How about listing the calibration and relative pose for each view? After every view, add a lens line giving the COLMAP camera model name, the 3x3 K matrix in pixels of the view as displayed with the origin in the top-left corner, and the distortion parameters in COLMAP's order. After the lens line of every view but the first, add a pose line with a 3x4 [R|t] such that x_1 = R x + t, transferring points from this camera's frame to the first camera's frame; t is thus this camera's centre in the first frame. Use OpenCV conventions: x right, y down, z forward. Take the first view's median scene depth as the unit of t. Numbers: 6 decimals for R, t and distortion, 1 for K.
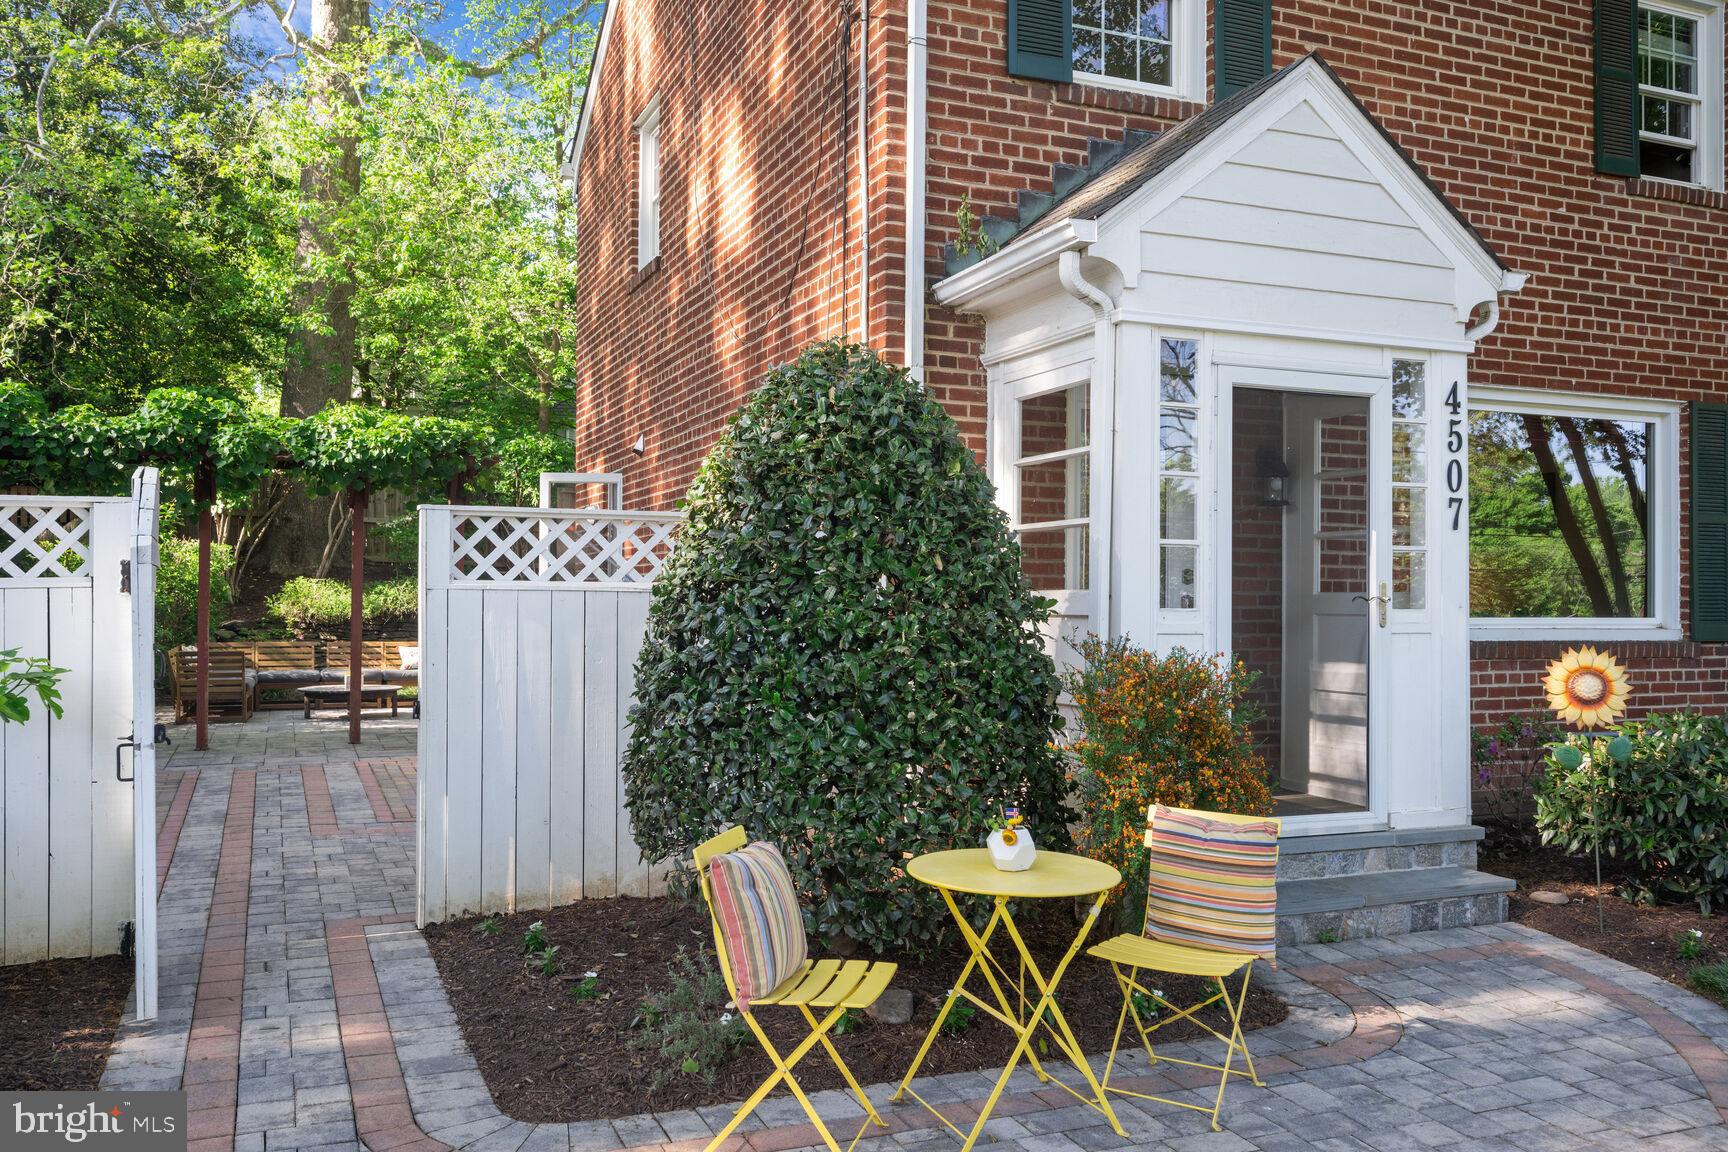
lens RADIAL K [[1442.5, 0, 864.0], [0, 1442.5, 576.0], [0, 0, 1]] dist [-0.001873, -0.001495]
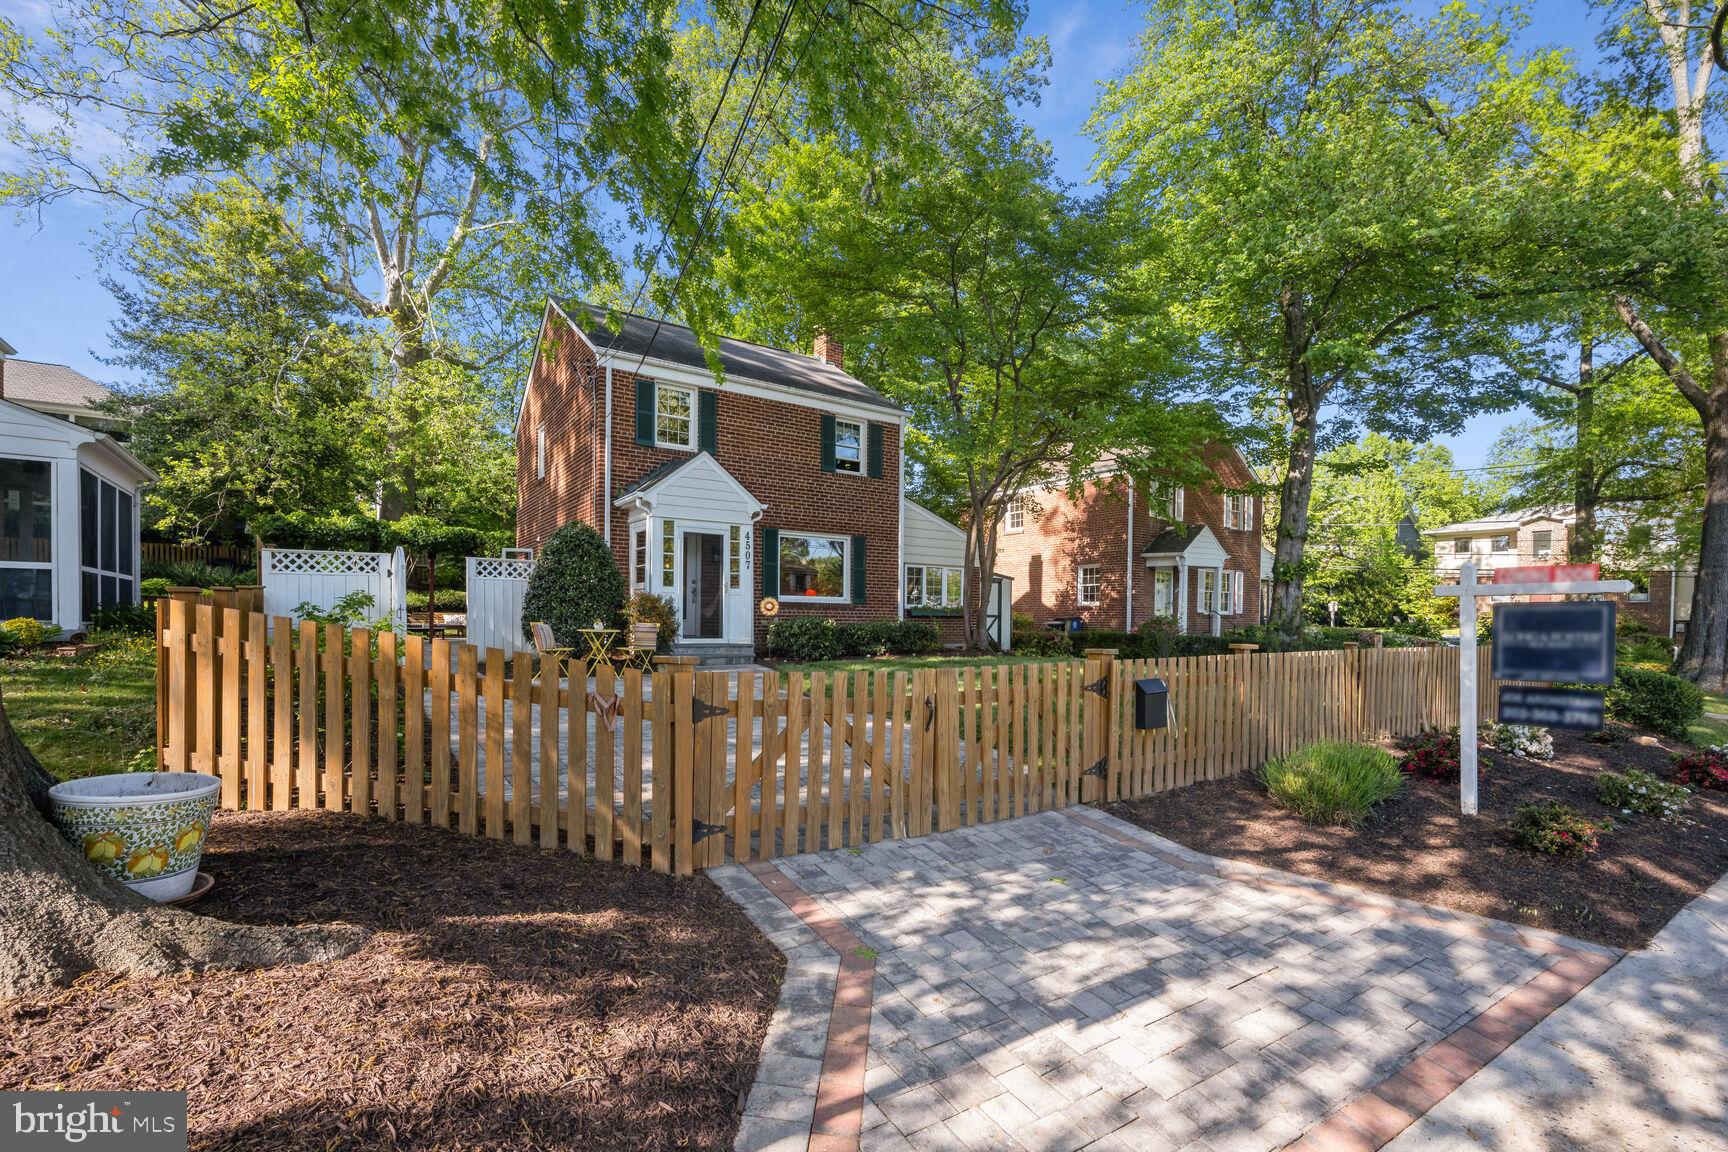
lens RADIAL K [[765.0, 0, 859.9], [0, 765.0, 624.1], [0, 0, 1]] dist [0.000247, -0.000030]
pose [[0.977752, 0.001753, 0.209756, 0.259228], [-0.006863, 0.999697, 0.023637, 0.066101], [-0.209651, -0.024551, 0.977468, -1.090664]]
